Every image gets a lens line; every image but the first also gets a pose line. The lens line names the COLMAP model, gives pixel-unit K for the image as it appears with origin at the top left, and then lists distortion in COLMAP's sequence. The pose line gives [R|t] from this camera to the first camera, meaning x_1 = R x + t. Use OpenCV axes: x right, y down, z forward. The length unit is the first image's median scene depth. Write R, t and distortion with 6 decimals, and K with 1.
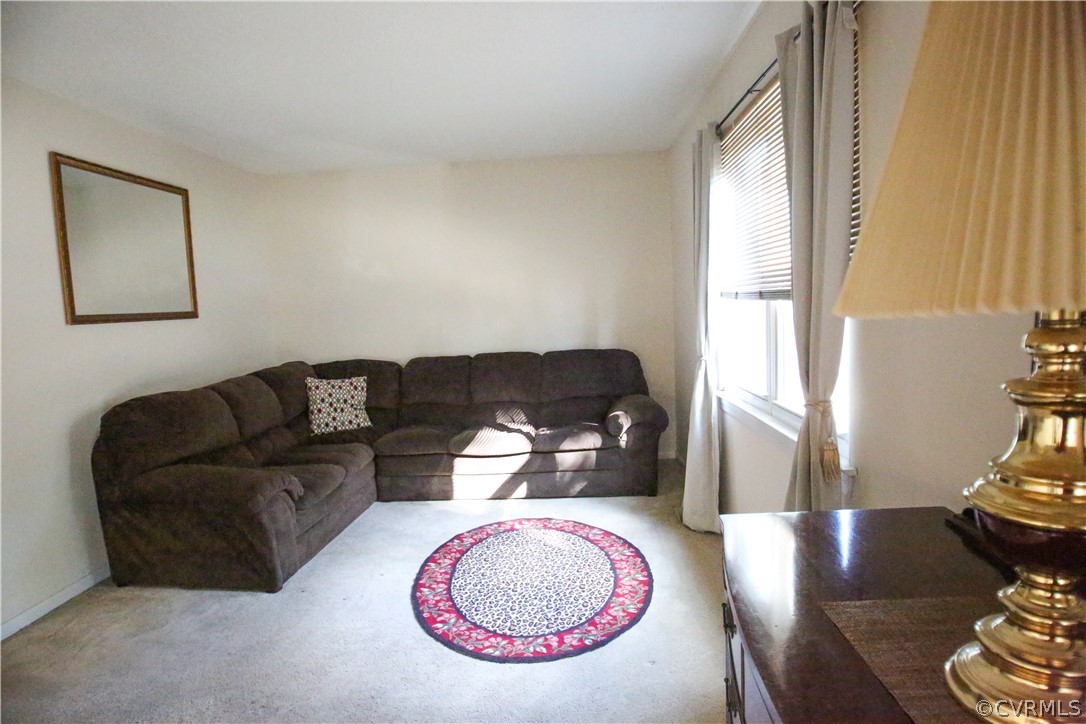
lens RADIAL K [[626.5, 0, 542.7], [0, 626.5, 361.6], [0, 0, 1]] dist [-0.008108, -0.000283]
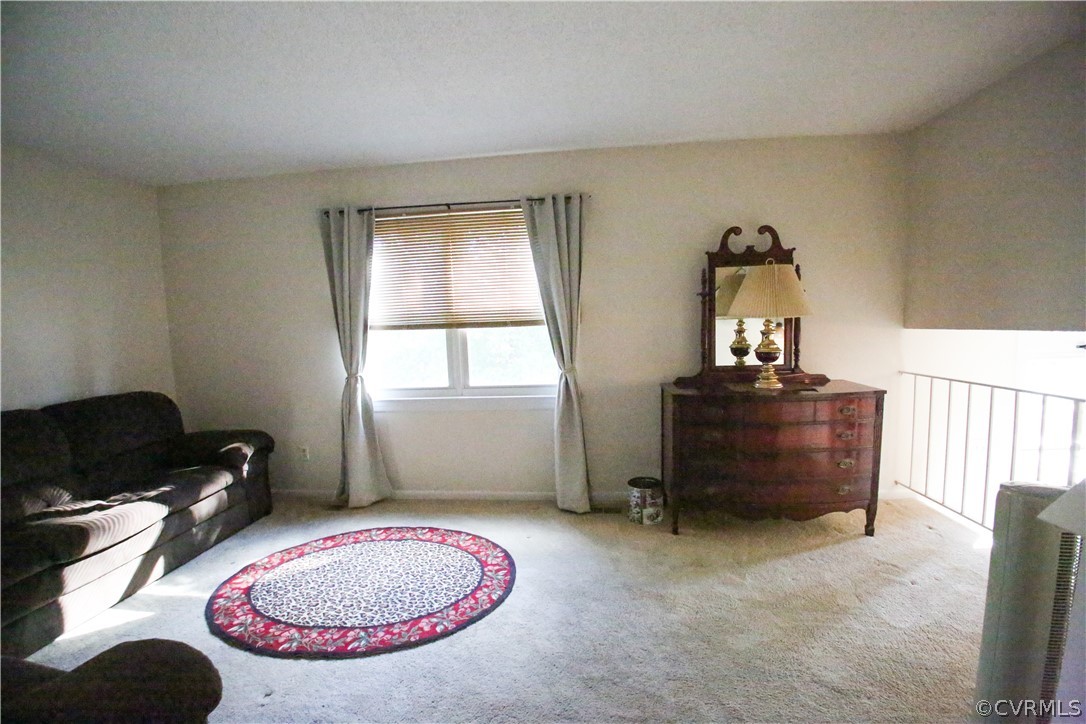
lens RADIAL K [[419.2, 0, 542.0], [0, 419.2, 369.6], [0, 0, 1]] dist [-0.003672, -0.000301]
pose [[0.052106, -0.041330, 0.997786, -0.627036], [0.115486, 0.992689, 0.035088, -0.007164], [-0.991941, 0.113402, 0.056498, 0.558487]]
